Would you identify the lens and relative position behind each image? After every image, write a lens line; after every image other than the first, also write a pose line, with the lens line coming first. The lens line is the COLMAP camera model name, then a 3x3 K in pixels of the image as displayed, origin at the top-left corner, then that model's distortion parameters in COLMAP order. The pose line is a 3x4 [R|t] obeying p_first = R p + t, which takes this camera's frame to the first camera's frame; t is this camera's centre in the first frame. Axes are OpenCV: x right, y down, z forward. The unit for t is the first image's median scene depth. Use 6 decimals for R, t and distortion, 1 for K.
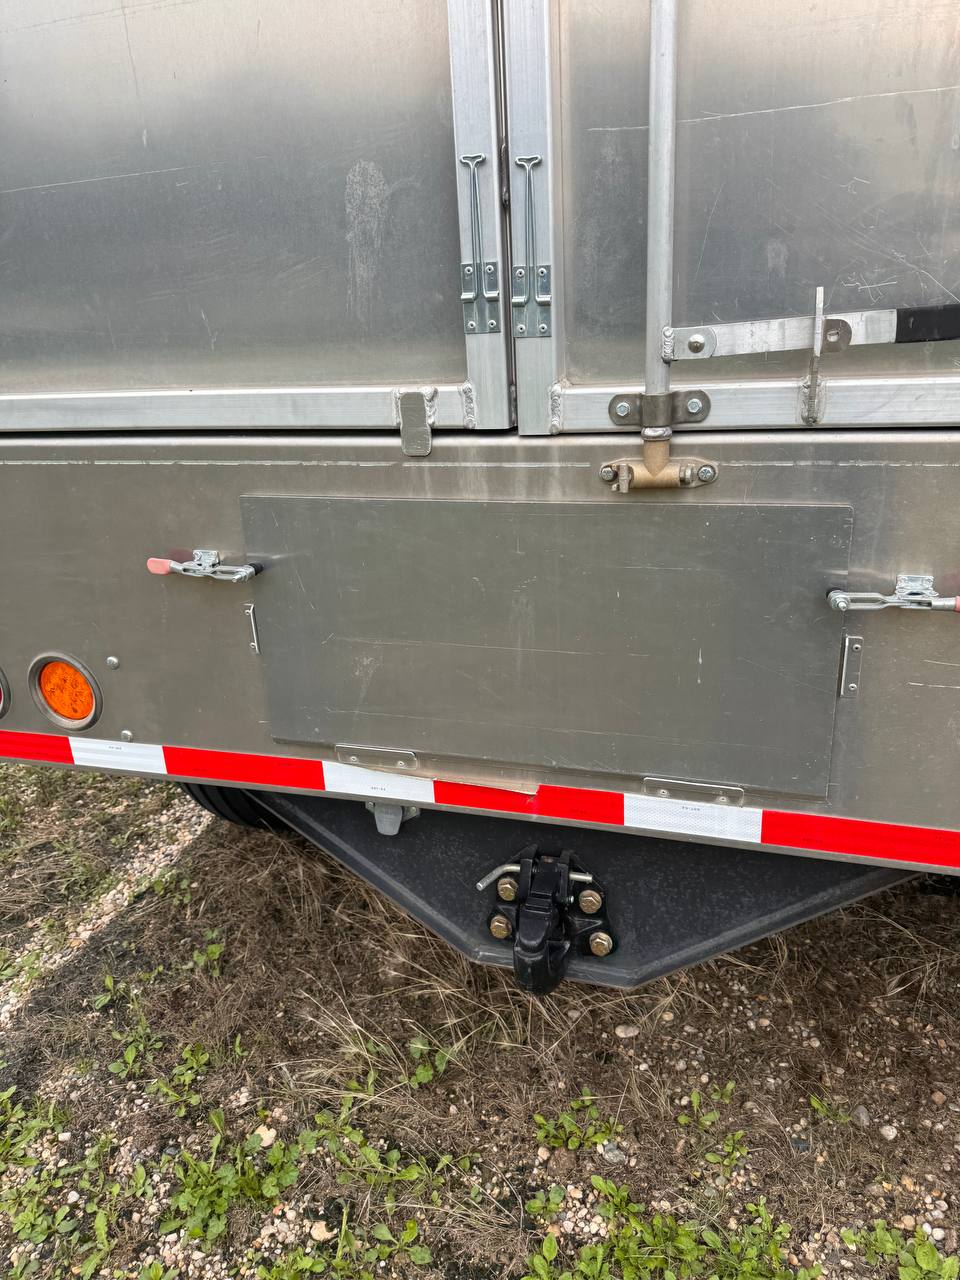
lens RADIAL K [[881.5, 0, 483.1], [0, 881.5, 645.4], [0, 0, 1]] dist [0.074170, -0.091159]
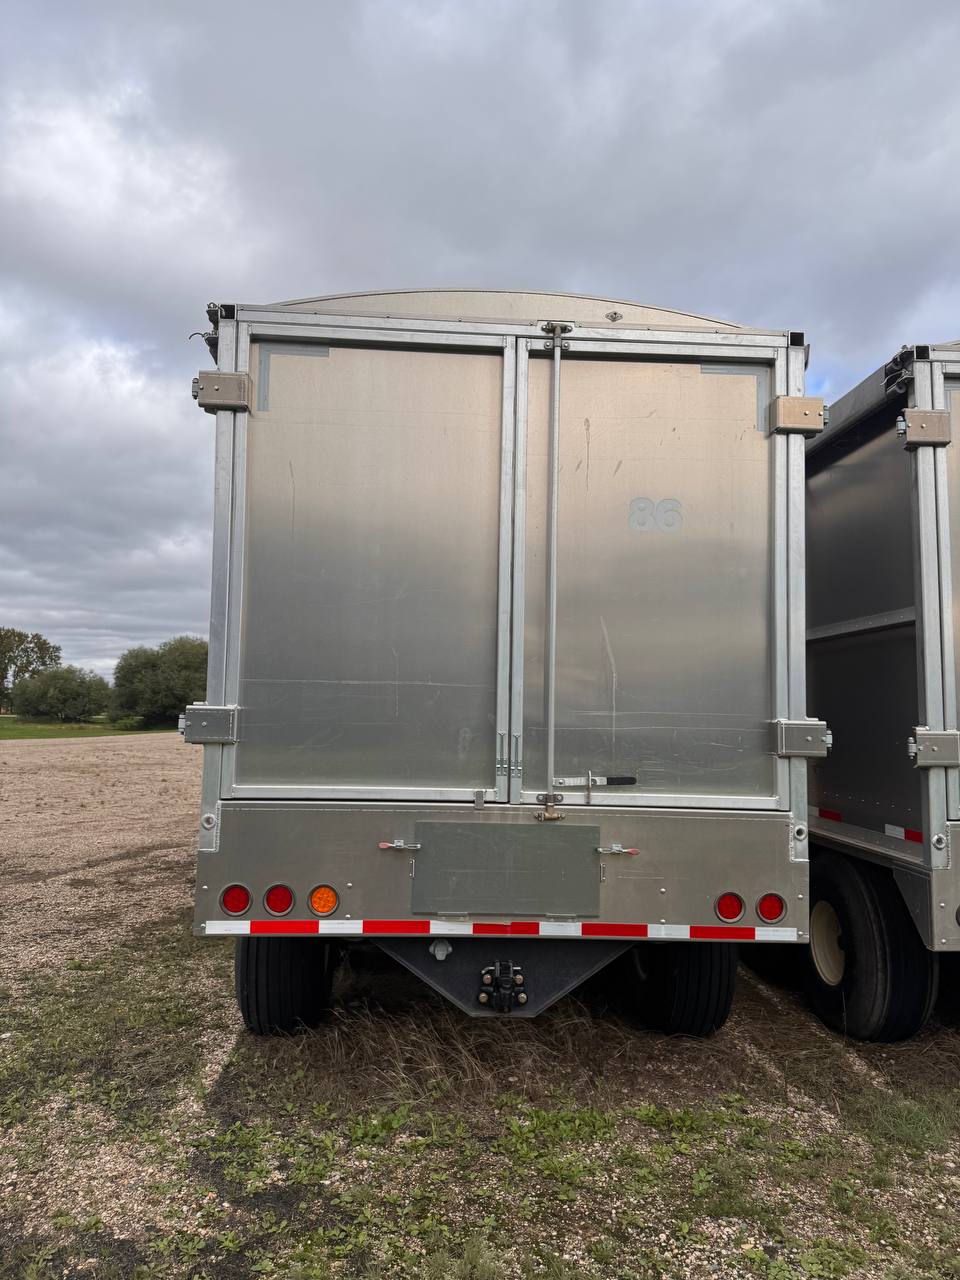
lens RADIAL K [[881.5, 0, 483.1], [0, 881.5, 645.4], [0, 0, 1]] dist [0.074170, -0.091159]
pose [[0.925899, 0.103678, 0.363266, -1.326119], [0.062192, 0.906648, -0.417278, 0.611108], [-0.372617, 0.408950, 0.833016, -2.012264]]
